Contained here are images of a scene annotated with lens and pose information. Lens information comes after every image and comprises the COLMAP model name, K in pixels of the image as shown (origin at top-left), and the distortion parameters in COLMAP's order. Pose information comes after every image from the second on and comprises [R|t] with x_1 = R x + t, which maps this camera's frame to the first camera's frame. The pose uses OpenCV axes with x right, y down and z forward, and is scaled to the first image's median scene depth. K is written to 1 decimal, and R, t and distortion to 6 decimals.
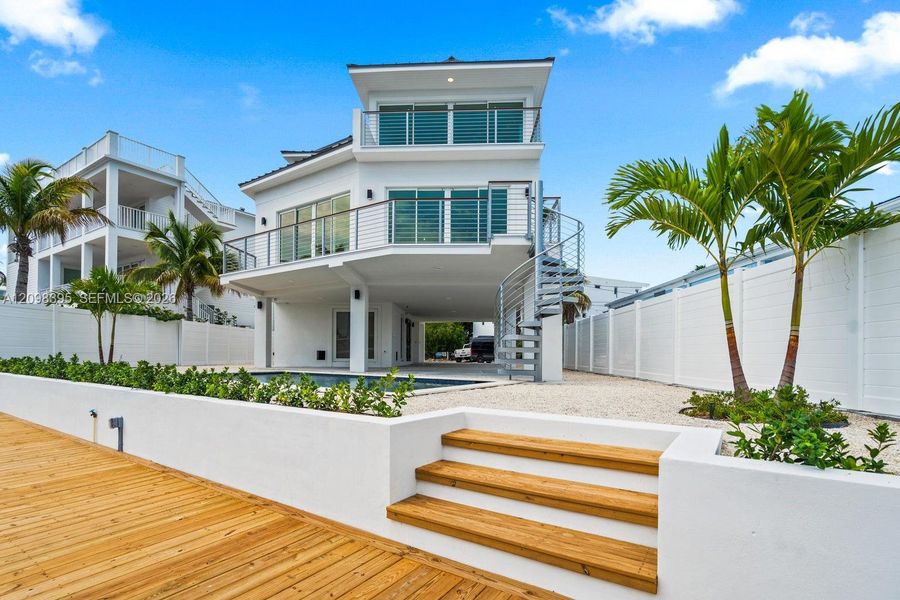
lens RADIAL K [[431.0, 0, 450.9], [0, 431.0, 349.9], [0, 0, 1]] dist [0.000237, 0.000760]
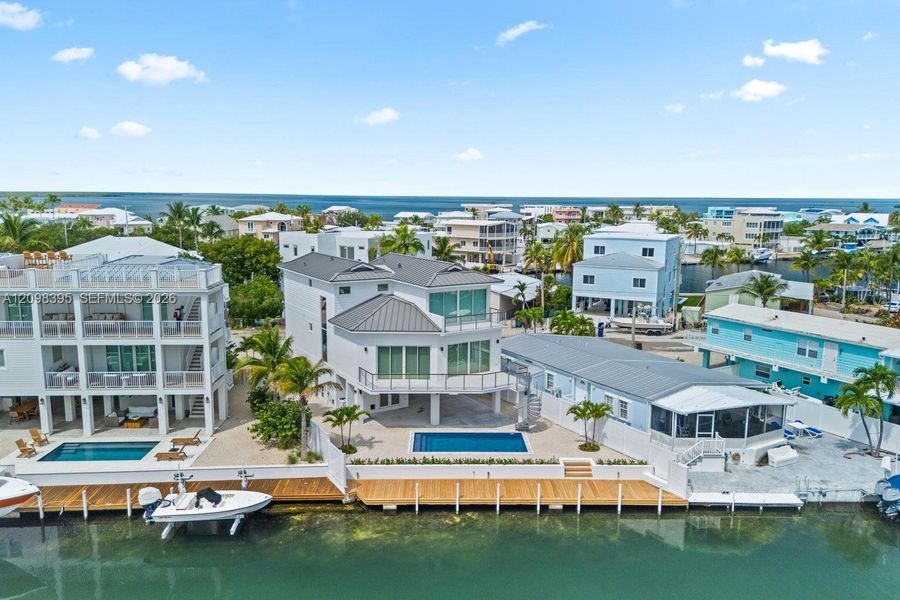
lens RADIAL K [[669.5, 0, 455.9], [0, 669.5, 300.2], [0, 0, 1]] dist [0.099287, -0.089401]
pose [[0.819721, -0.094384, 0.564932, -3.664142], [-0.008907, 0.984109, 0.177341, -2.167857], [-0.572693, -0.150402, 0.805855, -3.220730]]
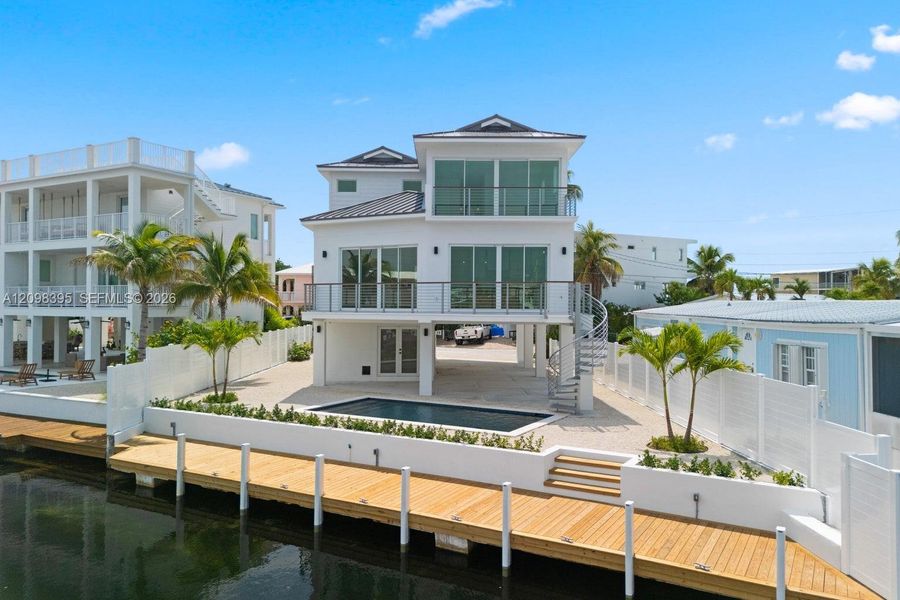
lens RADIAL K [[669.5, 0, 455.9], [0, 669.5, 300.2], [0, 0, 1]] dist [0.099287, -0.089401]
pose [[0.997955, -0.001882, 0.063886, -0.443640], [0.001478, 0.999979, 0.006368, -0.405450], [-0.063897, -0.006260, 0.997937, -1.574110]]
